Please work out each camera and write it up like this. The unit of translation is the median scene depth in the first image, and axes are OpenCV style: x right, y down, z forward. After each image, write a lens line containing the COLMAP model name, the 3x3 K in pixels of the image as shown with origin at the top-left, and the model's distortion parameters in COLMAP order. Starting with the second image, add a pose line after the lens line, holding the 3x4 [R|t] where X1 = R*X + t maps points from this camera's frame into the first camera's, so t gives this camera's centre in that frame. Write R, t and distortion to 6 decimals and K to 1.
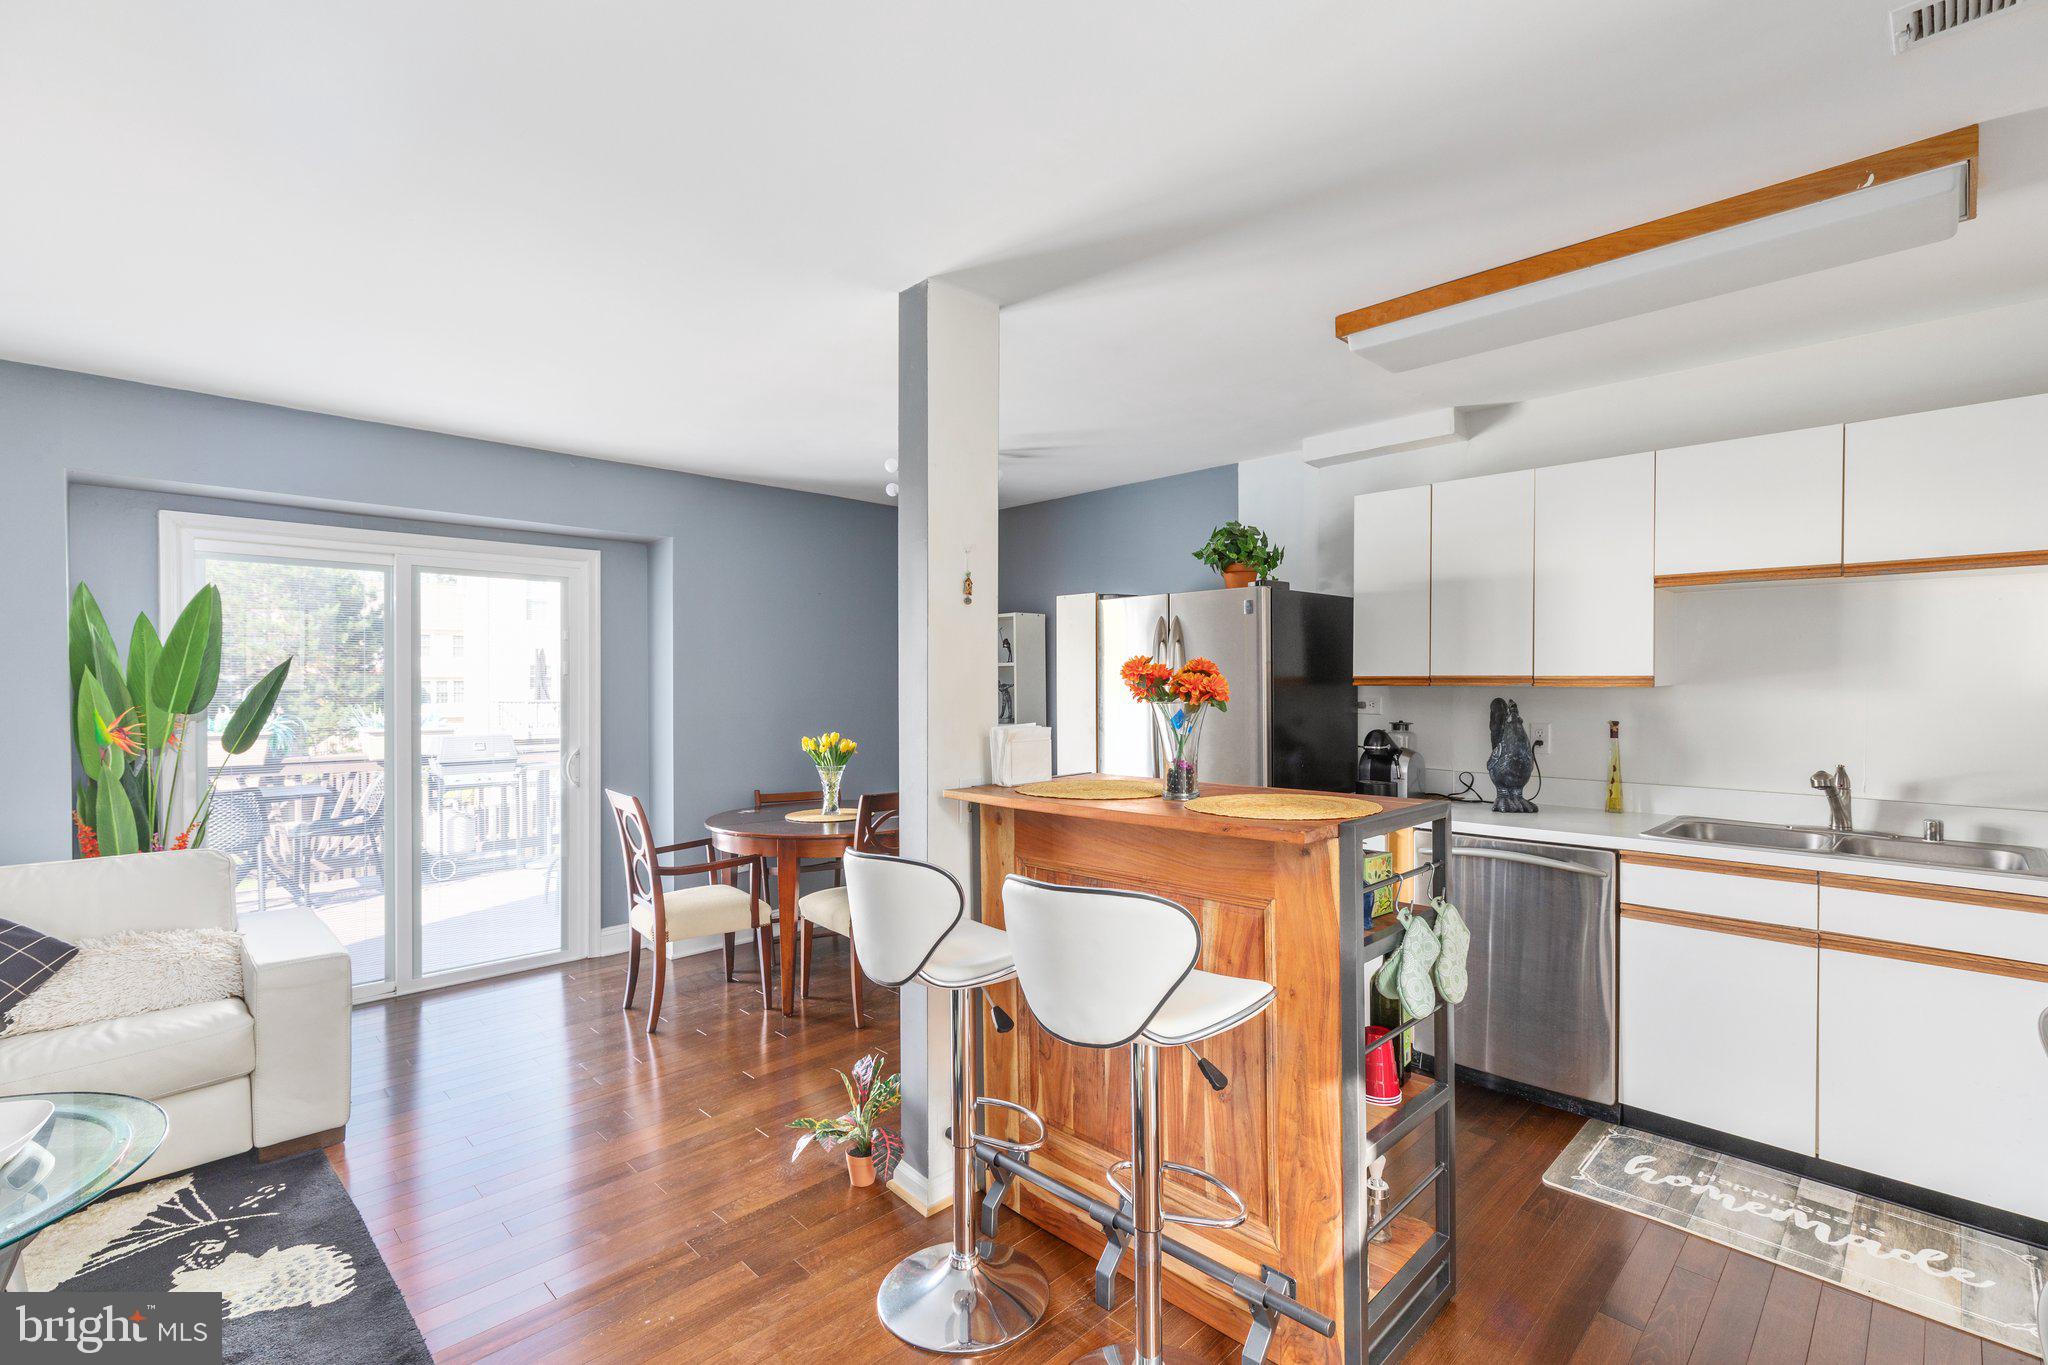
lens RADIAL K [[922.7, 0, 1033.3], [0, 922.7, 695.5], [0, 0, 1]] dist [0.007204, -0.001069]
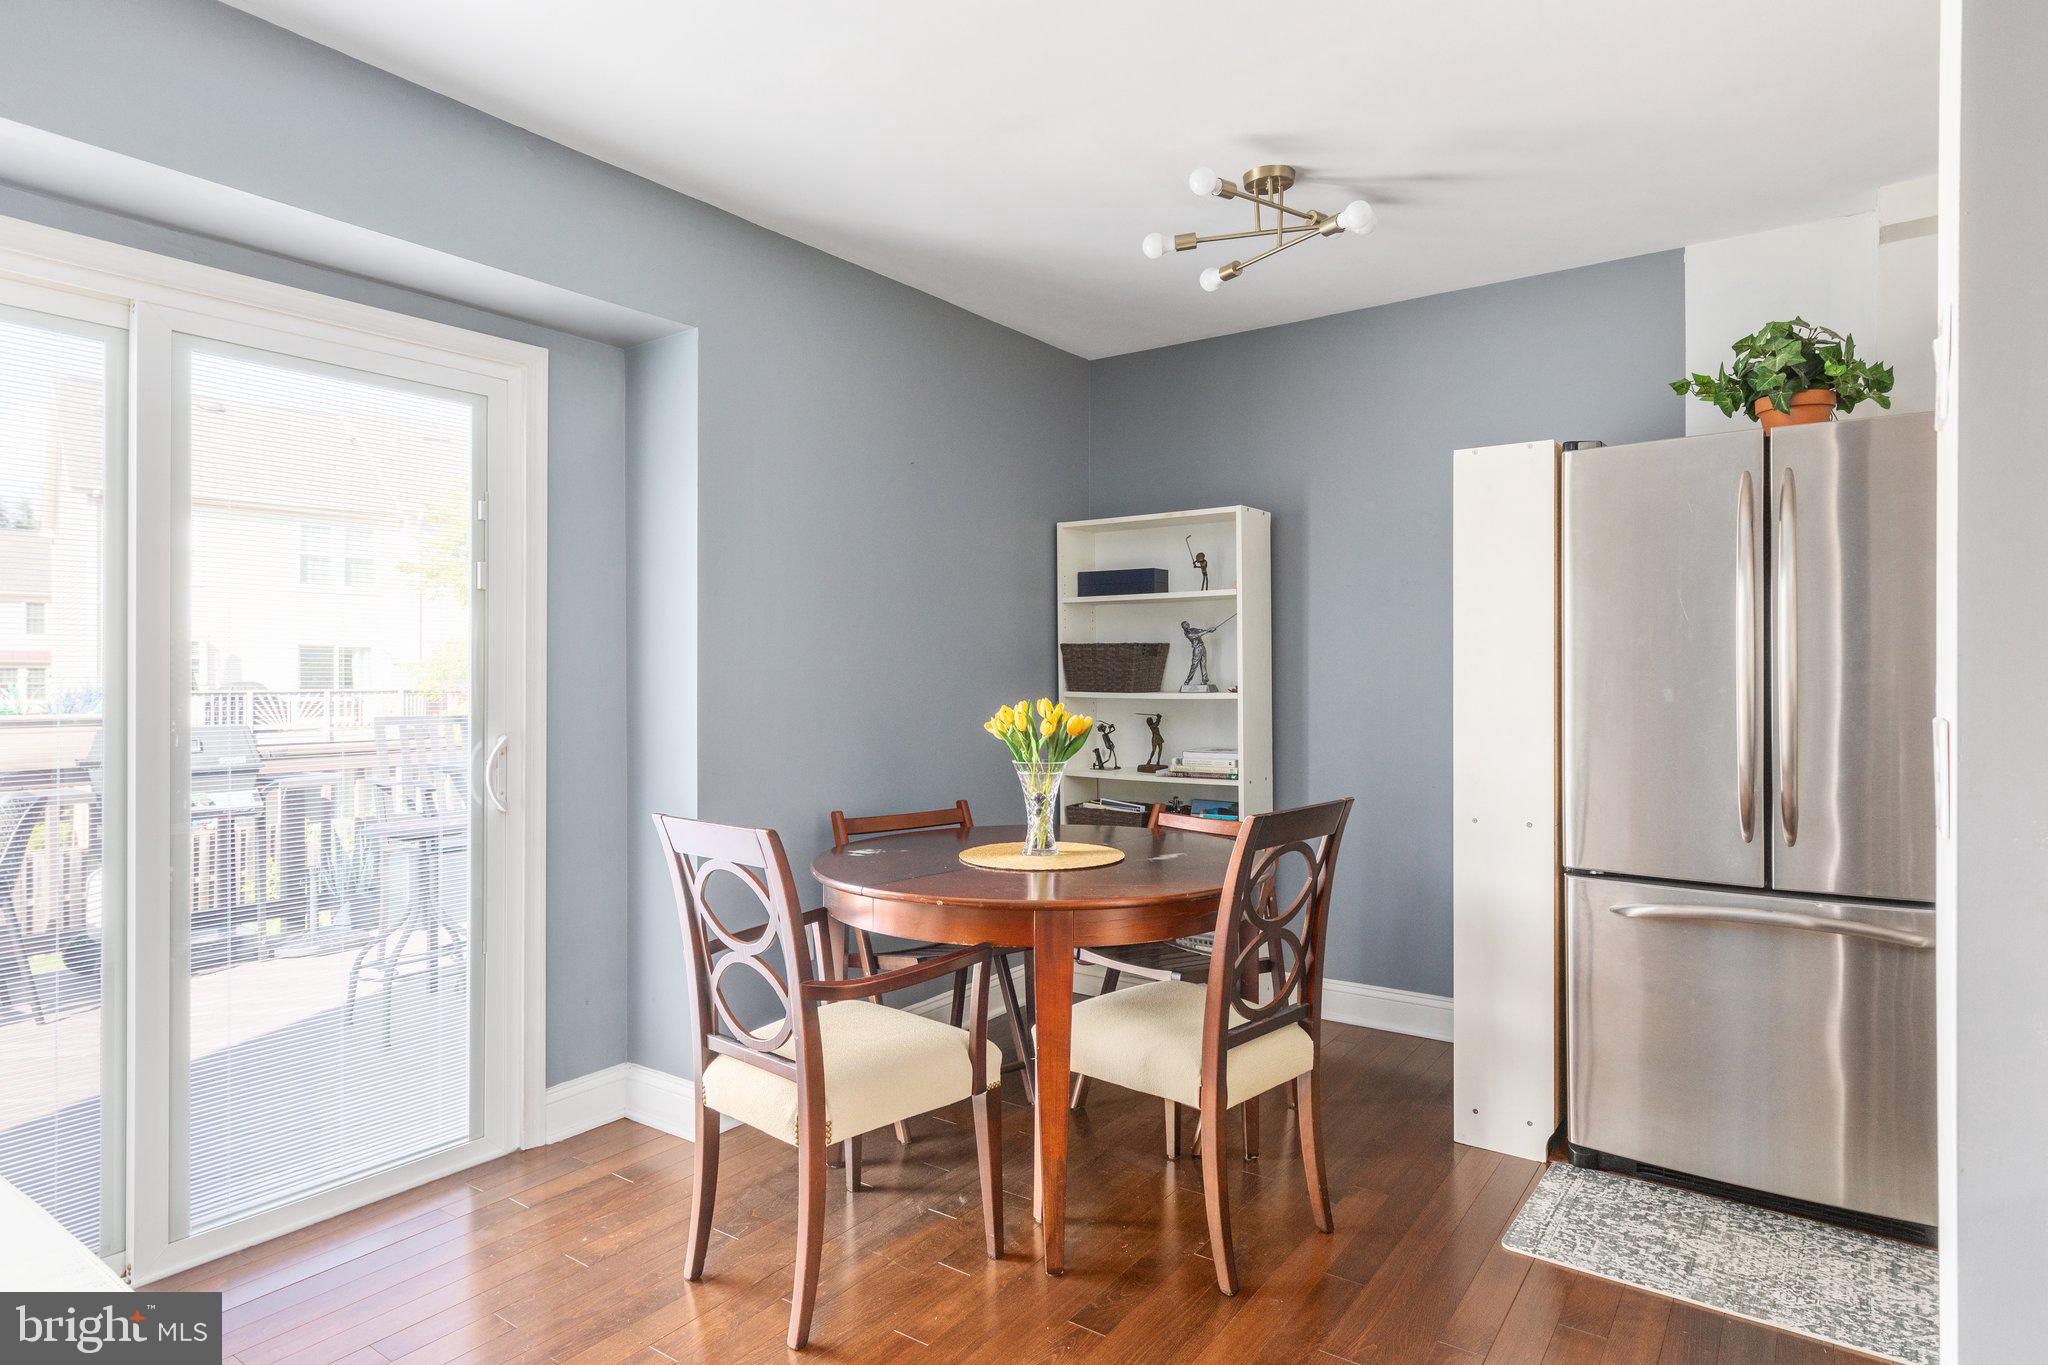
lens RADIAL K [[1138.6, 0, 1032.2], [0, 1138.6, 676.2], [0, 0, 1]] dist [0.010527, -0.001915]
pose [[0.986087, -0.000741, 0.166226, -0.447670], [0.002640, 0.999934, -0.011205, 0.046651], [-0.166207, 0.011488, 0.986024, 0.482127]]
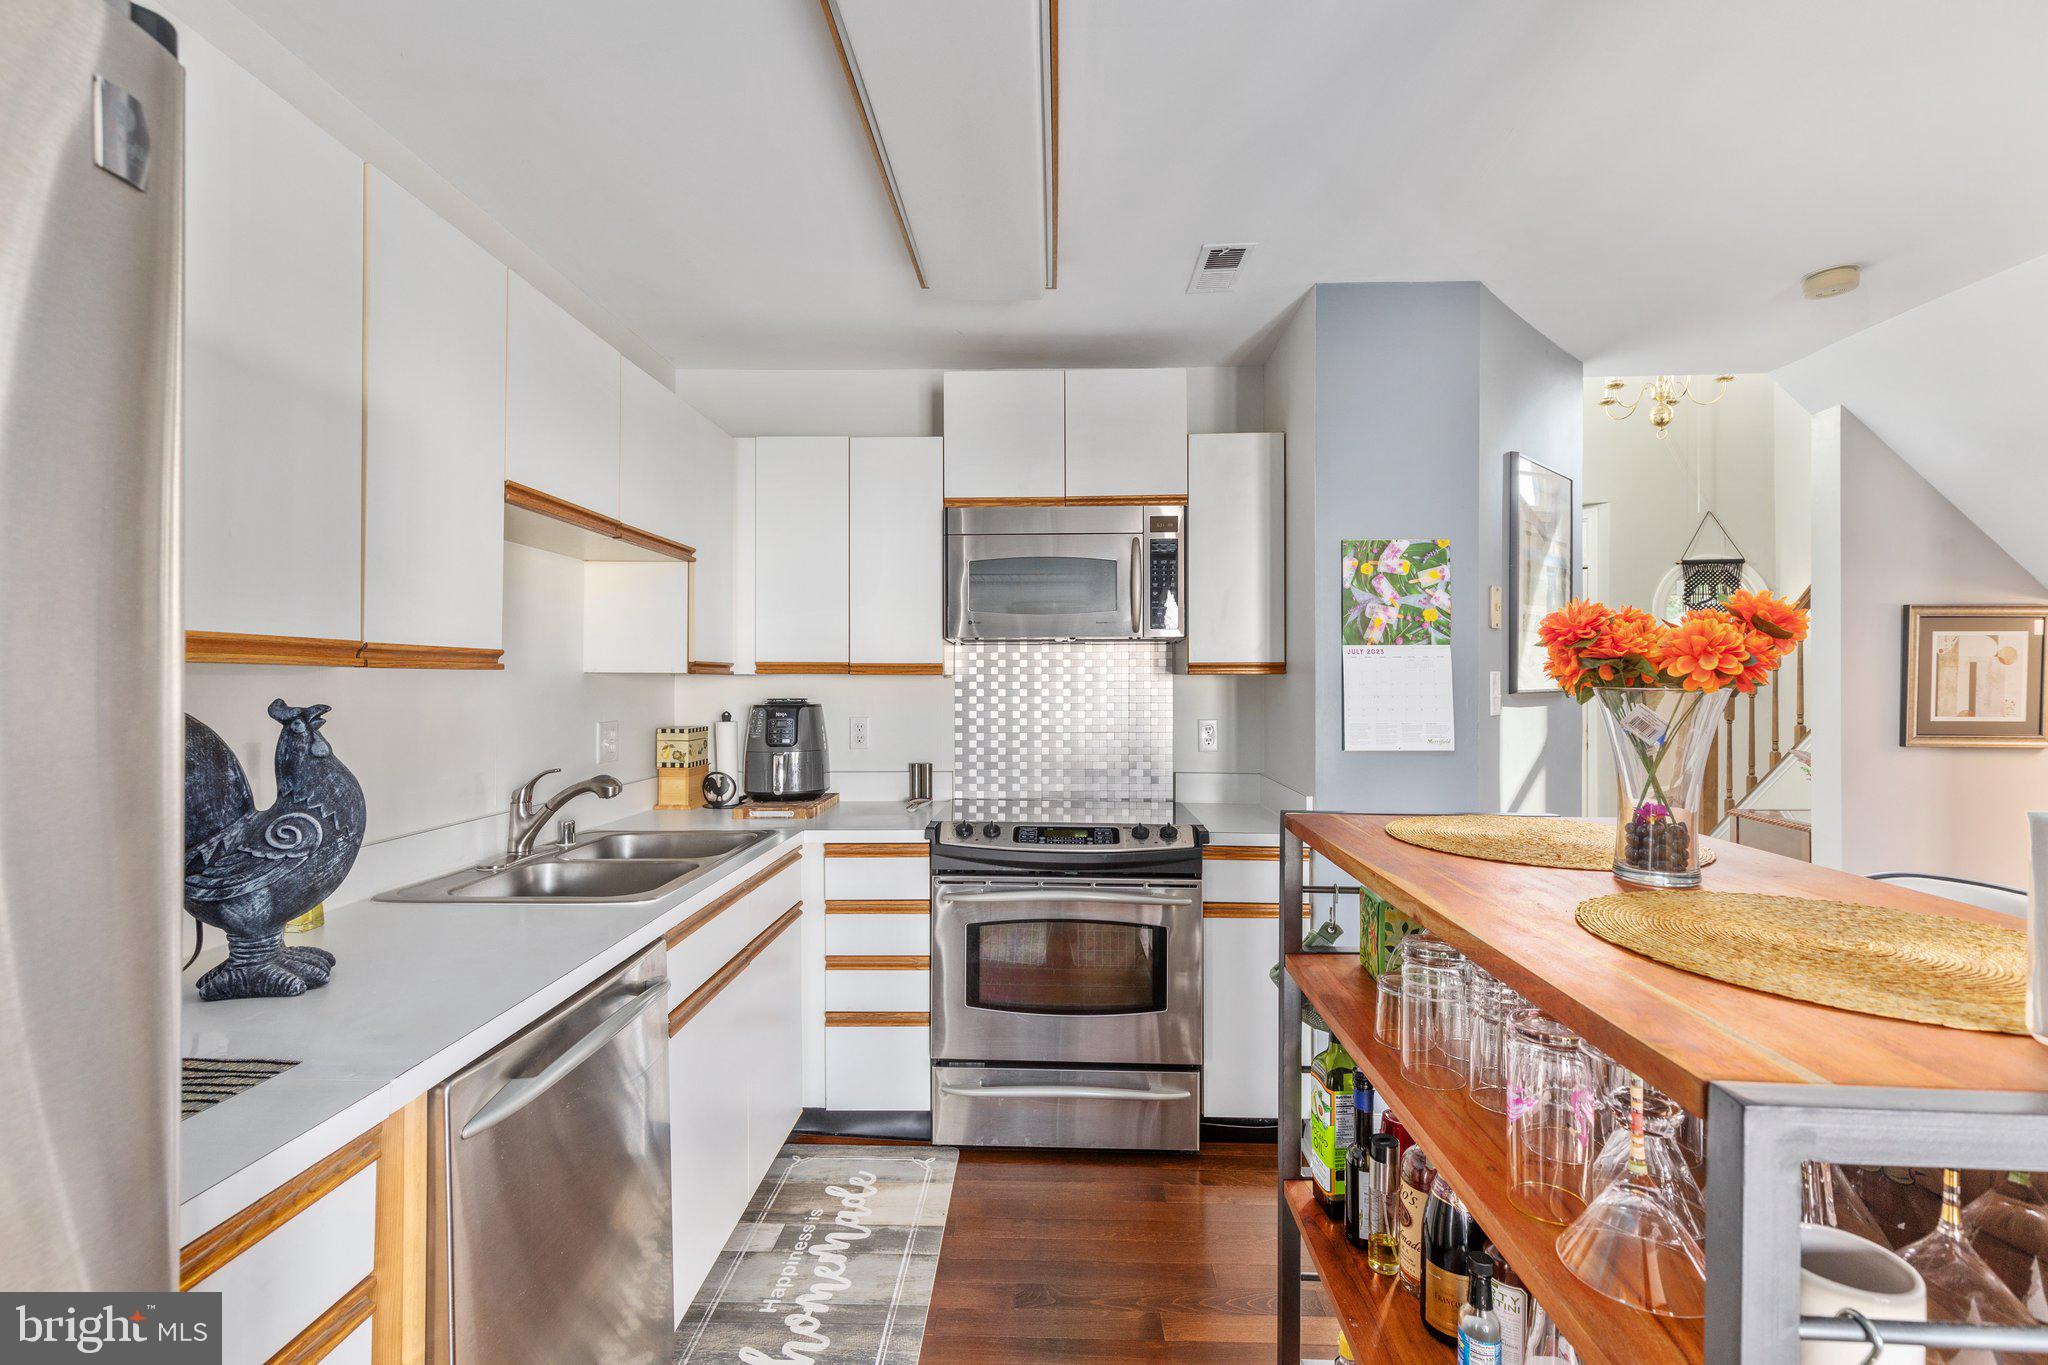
lens RADIAL K [[922.7, 0, 1025.4], [0, 922.7, 673.1], [0, 0, 1]] dist [0.007204, -0.001069]
pose [[-0.678917, 0.001198, 0.734214, 0.015278], [0.010004, 0.999921, 0.007619, -0.007653], [-0.734147, 0.012517, -0.678876, 1.094700]]
